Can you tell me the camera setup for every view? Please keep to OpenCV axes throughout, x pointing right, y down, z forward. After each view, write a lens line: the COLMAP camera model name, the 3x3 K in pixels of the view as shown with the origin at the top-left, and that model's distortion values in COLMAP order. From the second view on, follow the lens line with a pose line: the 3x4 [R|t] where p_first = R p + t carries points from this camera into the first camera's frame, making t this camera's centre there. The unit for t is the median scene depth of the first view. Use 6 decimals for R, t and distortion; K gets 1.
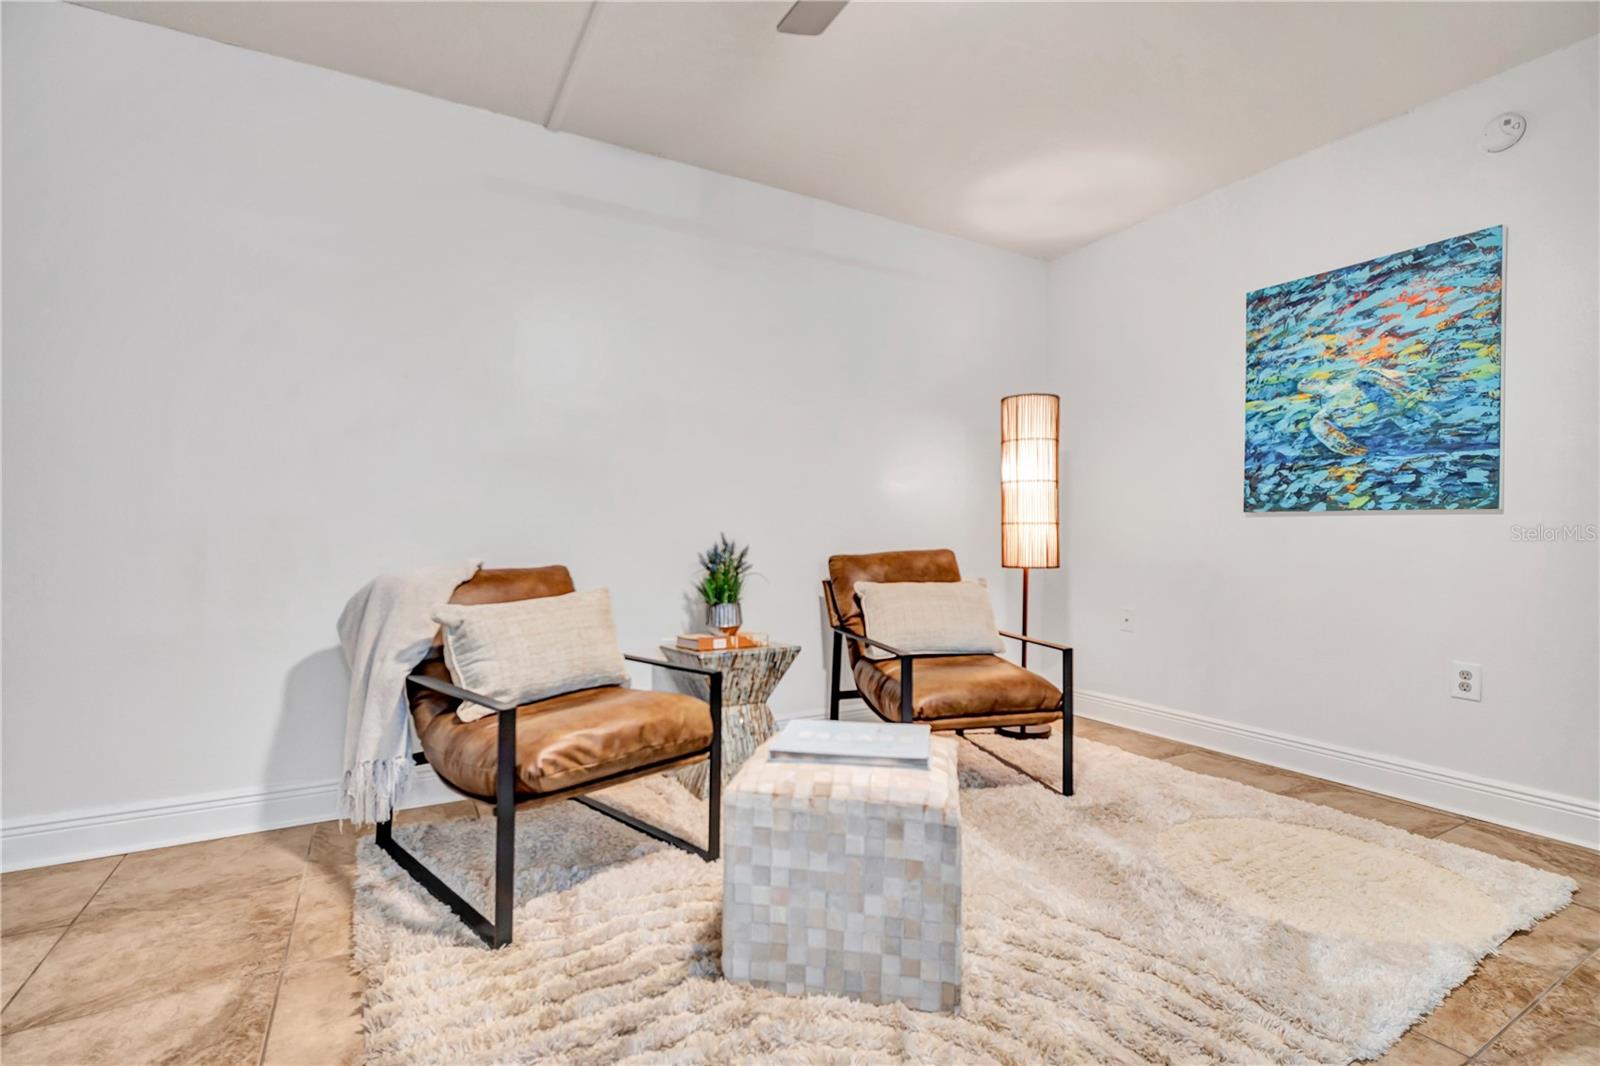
lens RADIAL K [[740.5, 0, 807.4], [0, 740.5, 539.0], [0, 0, 1]] dist [0.002385, -0.007516]
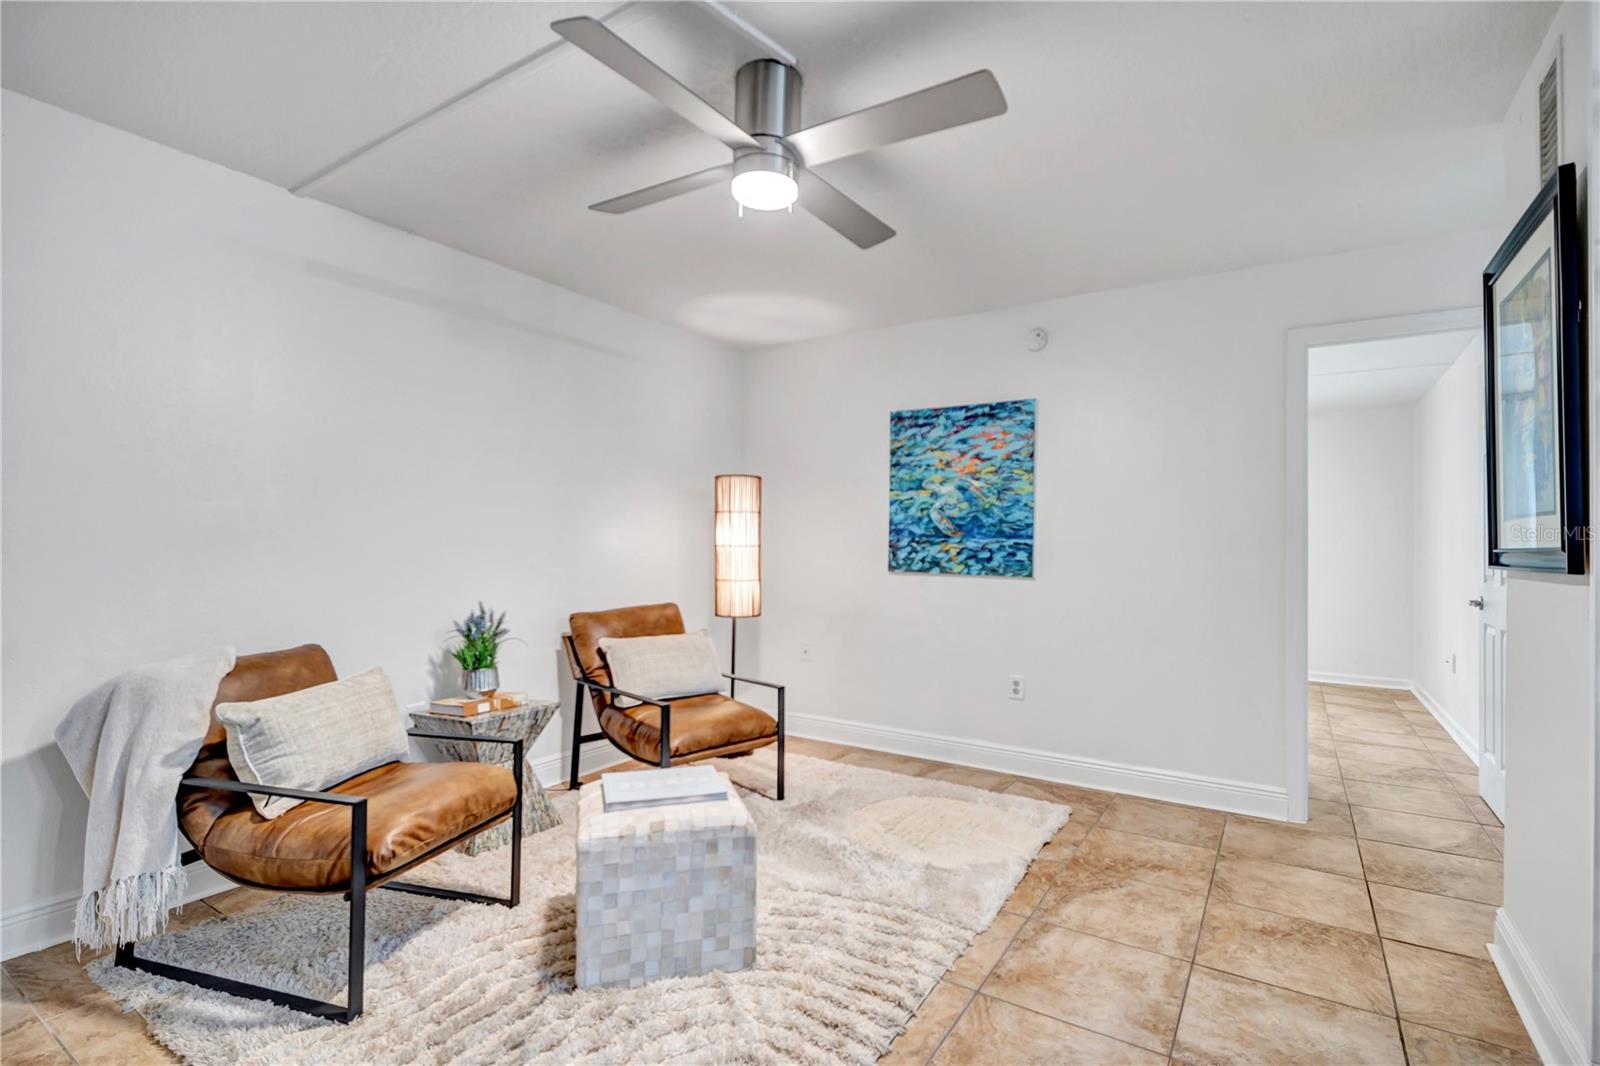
lens RADIAL K [[746.4, 0, 808.0], [0, 746.4, 543.7], [0, 0, 1]] dist [0.001426, -0.008804]
pose [[0.889346, 0.004423, 0.457213, -0.207797], [-0.002244, 0.999983, -0.005308, -0.096982], [-0.457229, 0.003695, 0.889341, -0.189295]]
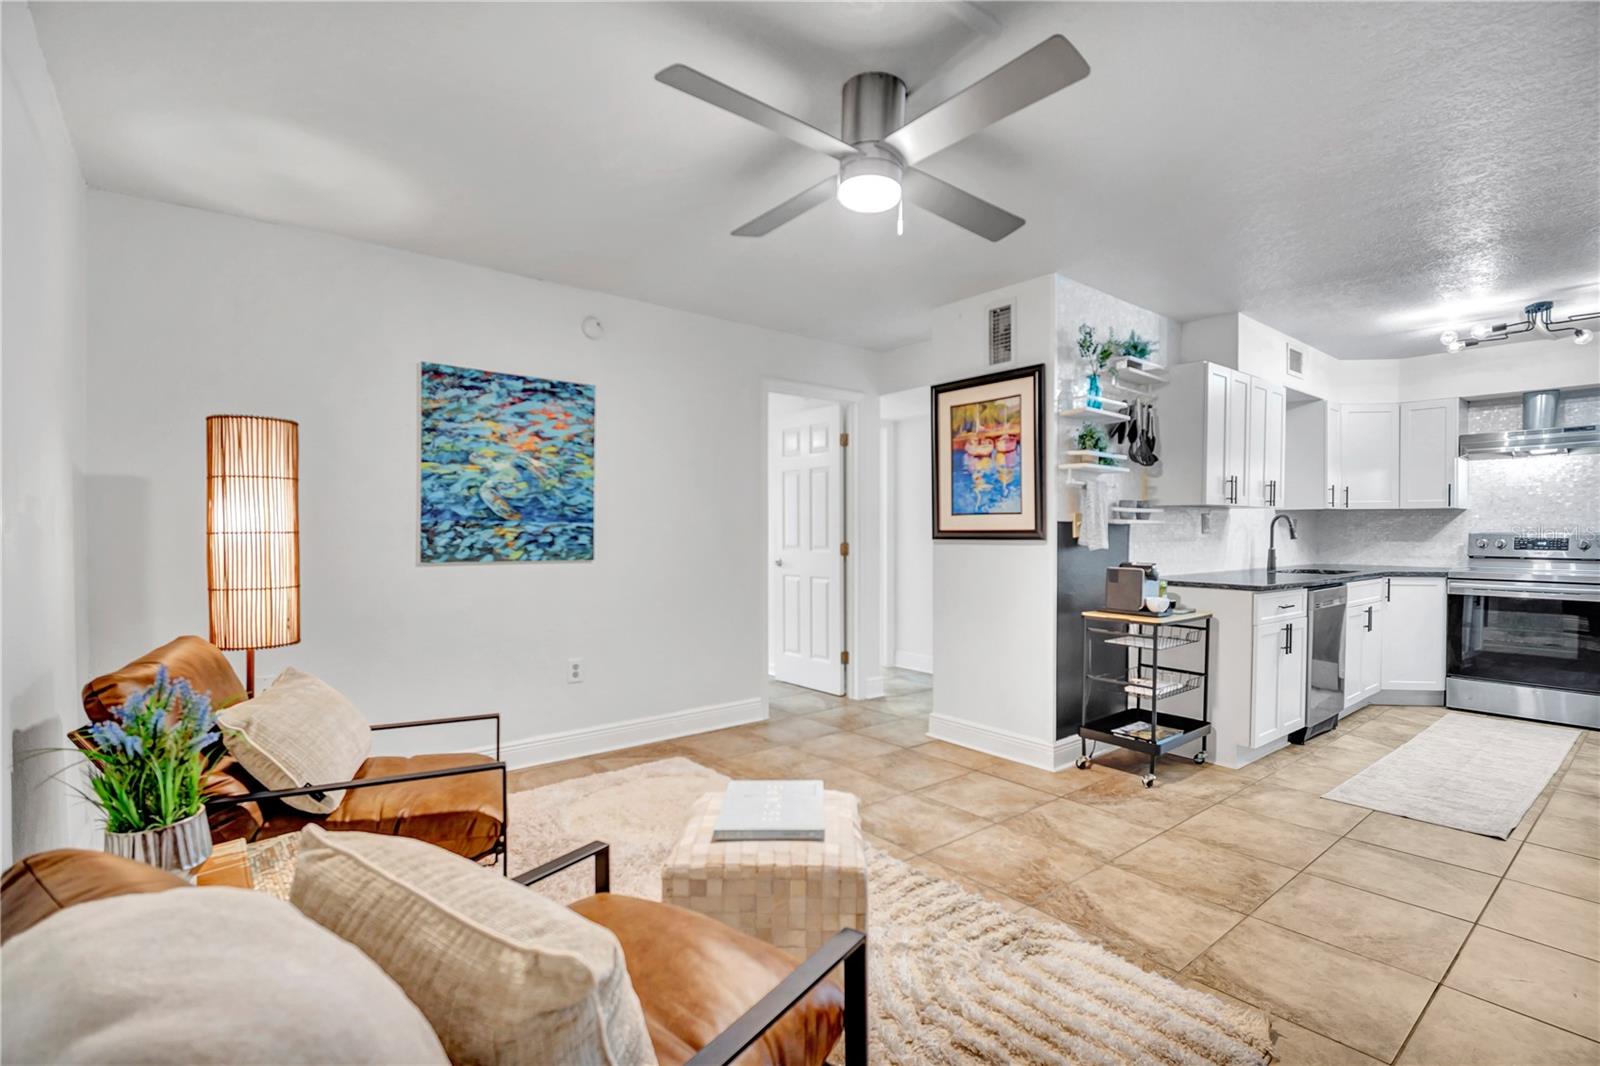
lens RADIAL K [[745.0, 0, 810.6], [0, 745.0, 540.3], [0, 0, 1]] dist [0.005555, -0.009513]
pose [[-0.168818, -0.017042, 0.985500, -0.709815], [0.004641, 0.999826, 0.018084, -0.104554], [-0.985636, 0.007626, -0.168710, 0.751809]]
